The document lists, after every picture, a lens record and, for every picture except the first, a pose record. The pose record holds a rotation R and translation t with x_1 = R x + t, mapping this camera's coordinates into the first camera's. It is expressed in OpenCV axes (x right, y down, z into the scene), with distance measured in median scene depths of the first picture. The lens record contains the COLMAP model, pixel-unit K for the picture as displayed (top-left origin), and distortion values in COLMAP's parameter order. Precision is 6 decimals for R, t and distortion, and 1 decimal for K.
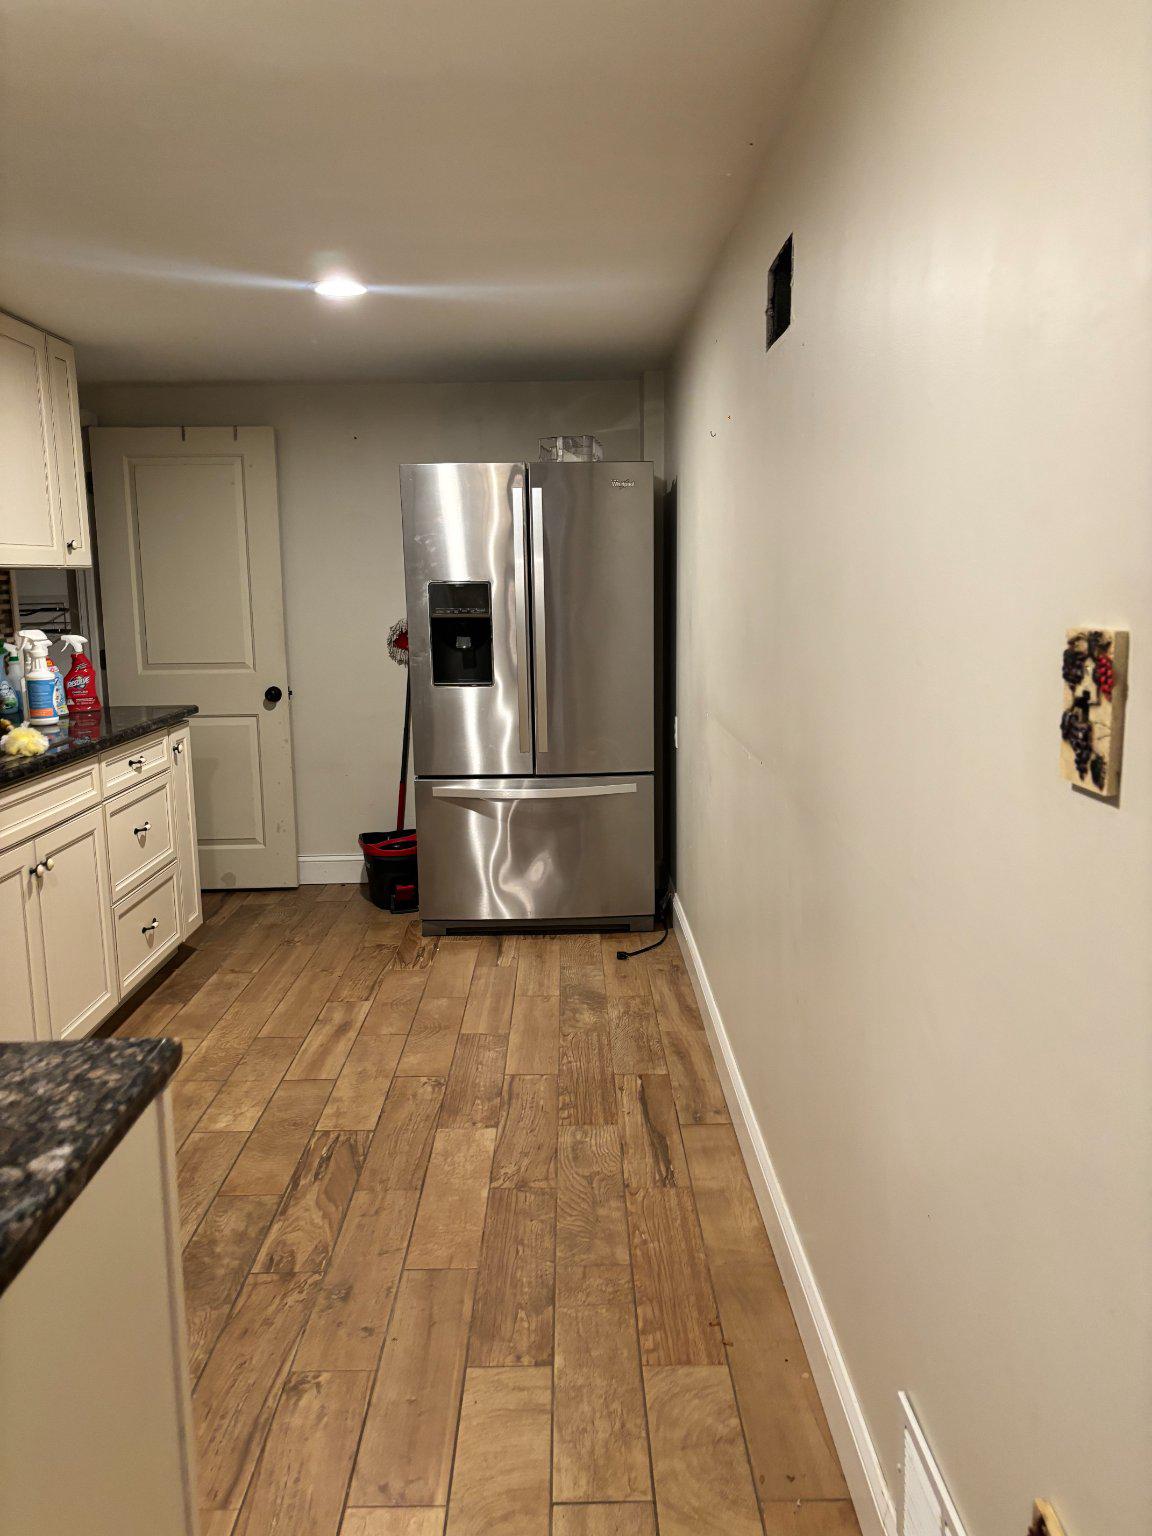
lens RADIAL K [[1162.4, 0, 578.6], [0, 1162.4, 763.1], [0, 0, 1]] dist [0.044873, -0.059240]
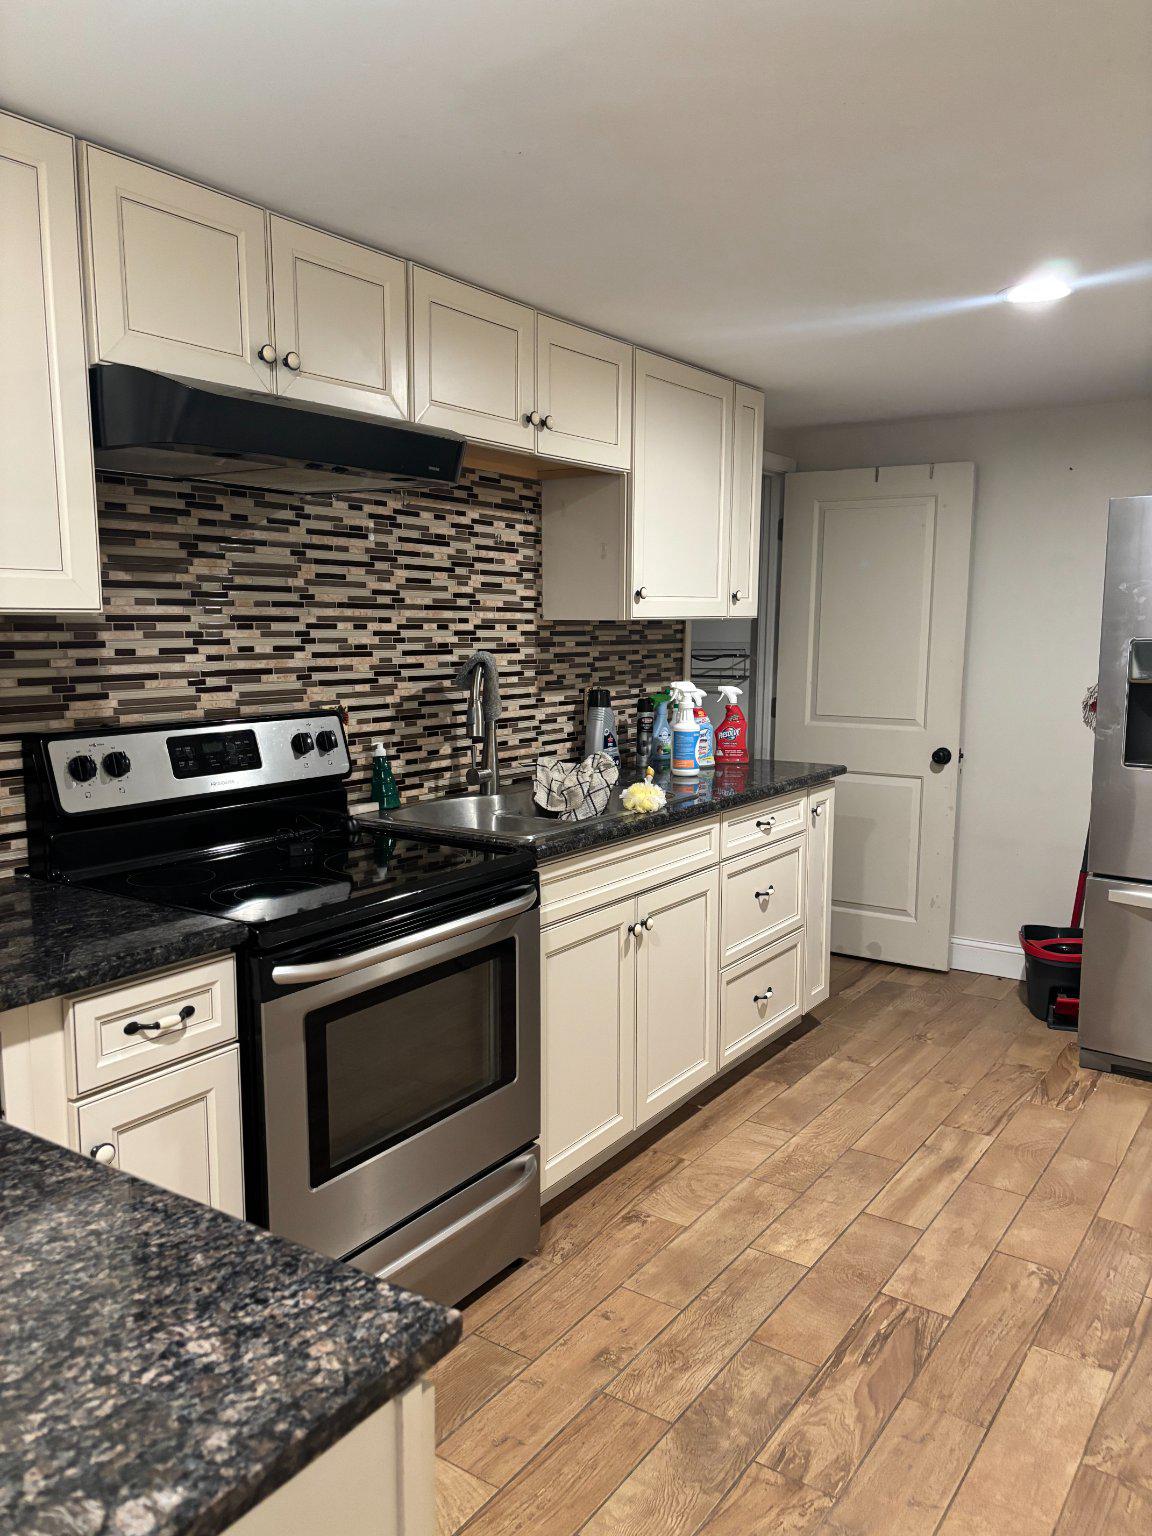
lens RADIAL K [[1162.4, 0, 572.9], [0, 1162.4, 779.0], [0, 0, 1]] dist [0.044873, -0.059240]
pose [[0.817214, 0.094863, -0.568474, 0.030251], [-0.105239, 0.994339, 0.014642, -0.034349], [0.566645, 0.047860, 0.822571, 0.128535]]
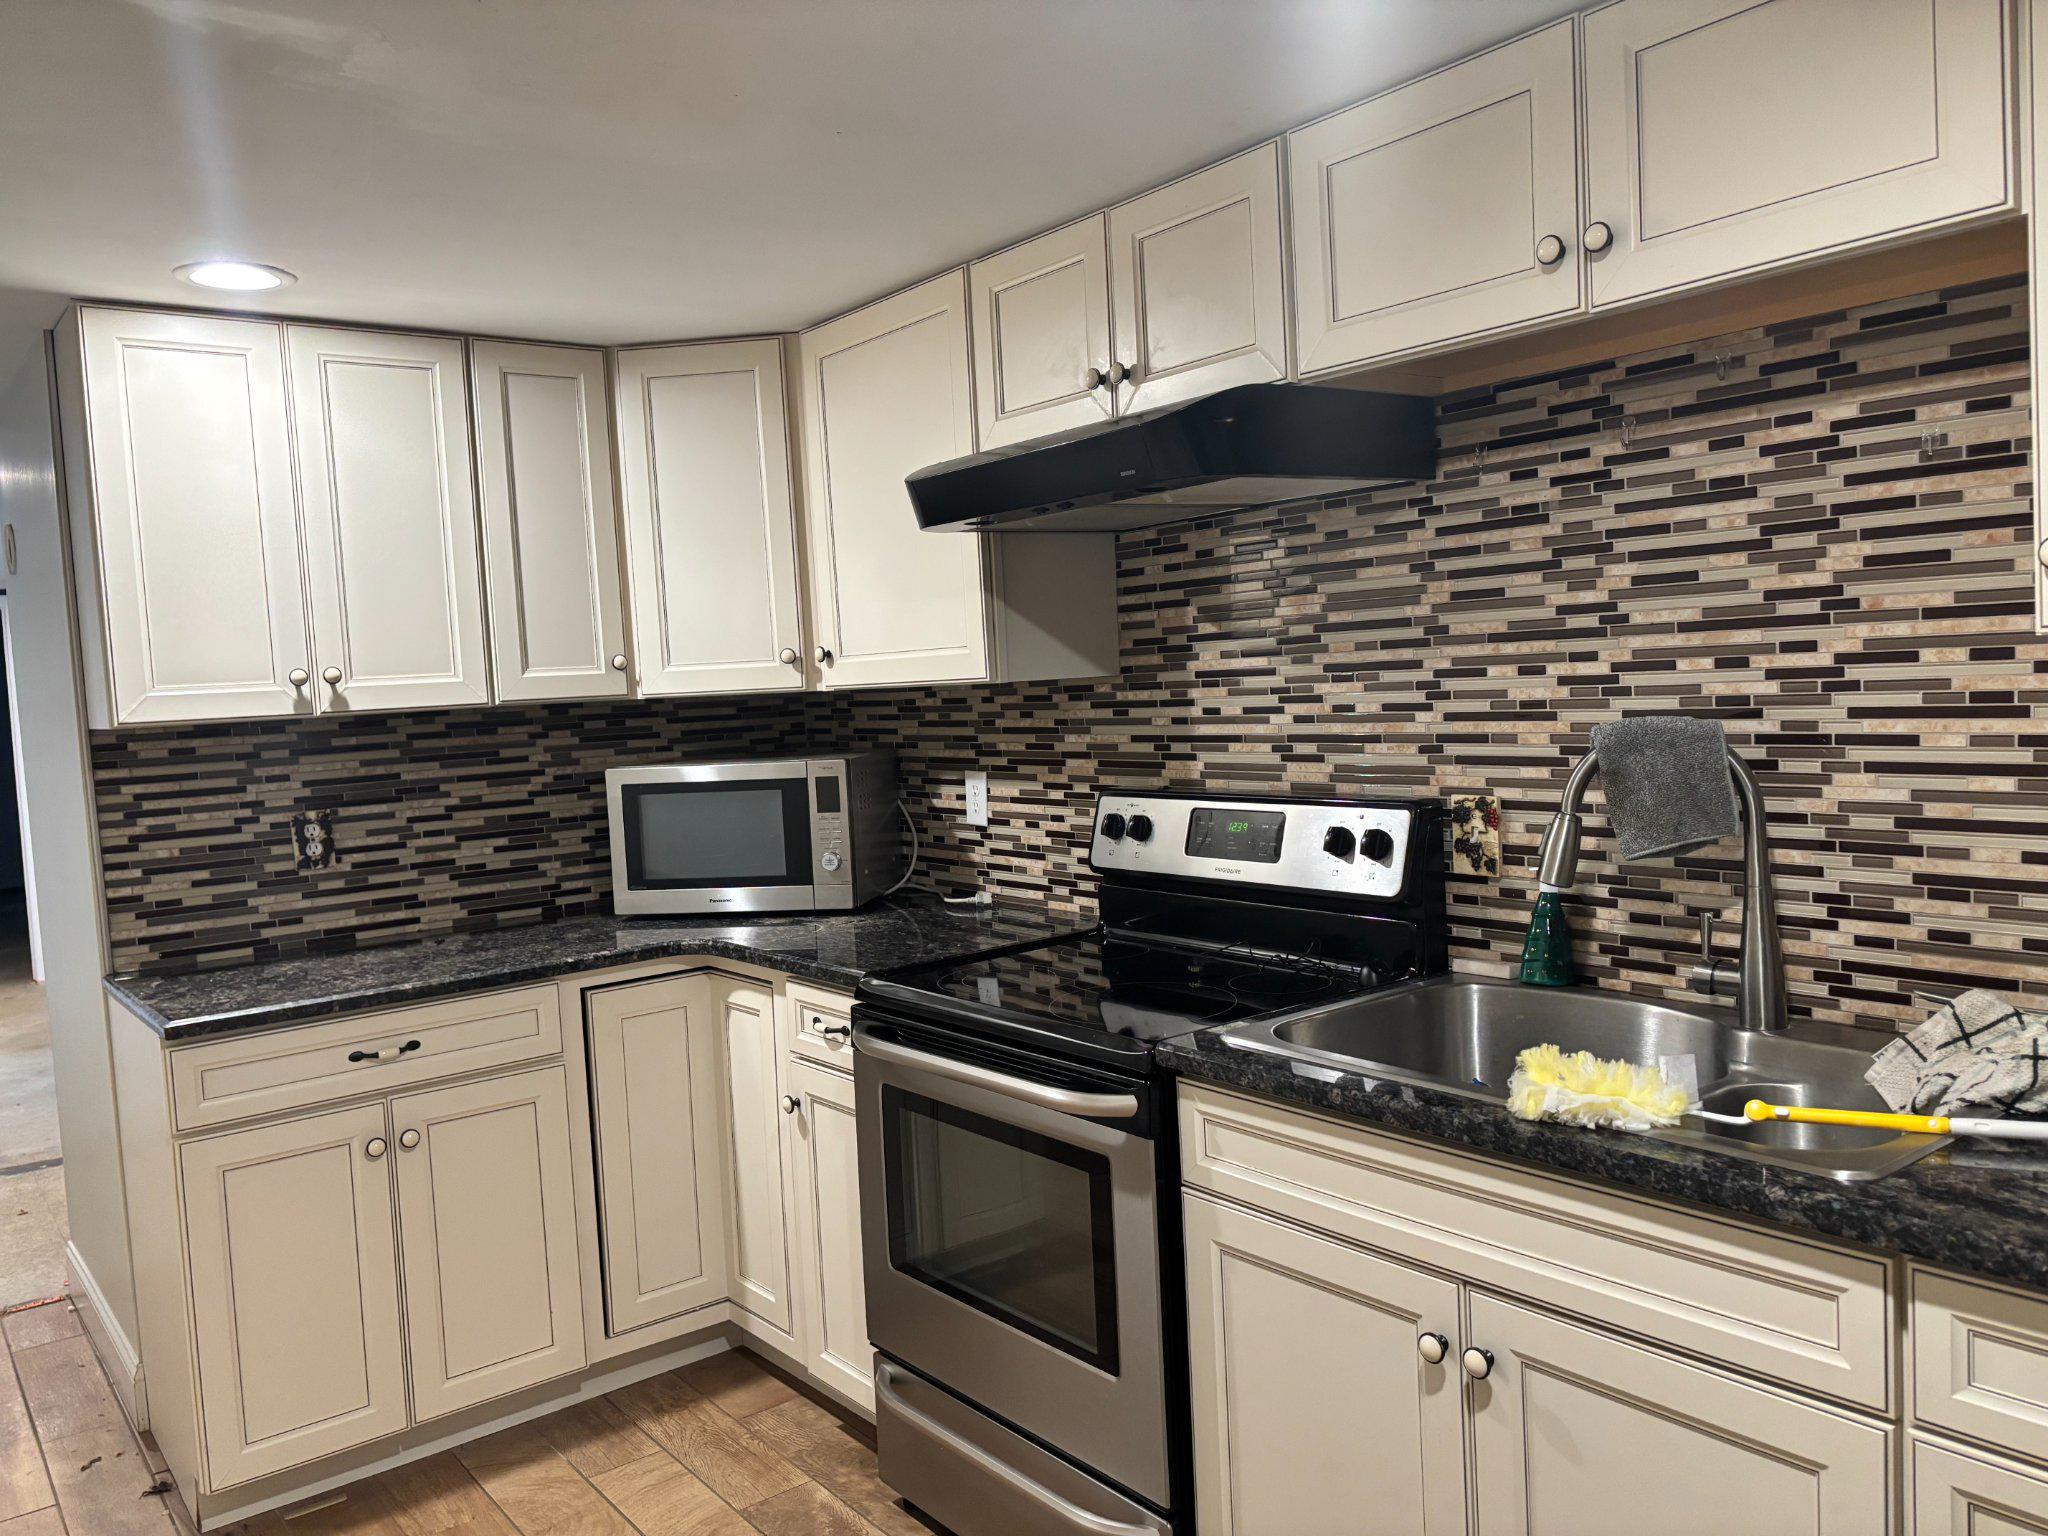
lens RADIAL K [[1549.9, 0, 1086.1], [0, 1549.9, 768.2], [0, 0, 1]] dist [0.044873, -0.059240]
pose [[-0.784491, 0.083438, -0.614502, -0.013526], [-0.041431, 0.981642, 0.186181, -0.179264], [0.618755, 0.171516, -0.766632, 1.056431]]
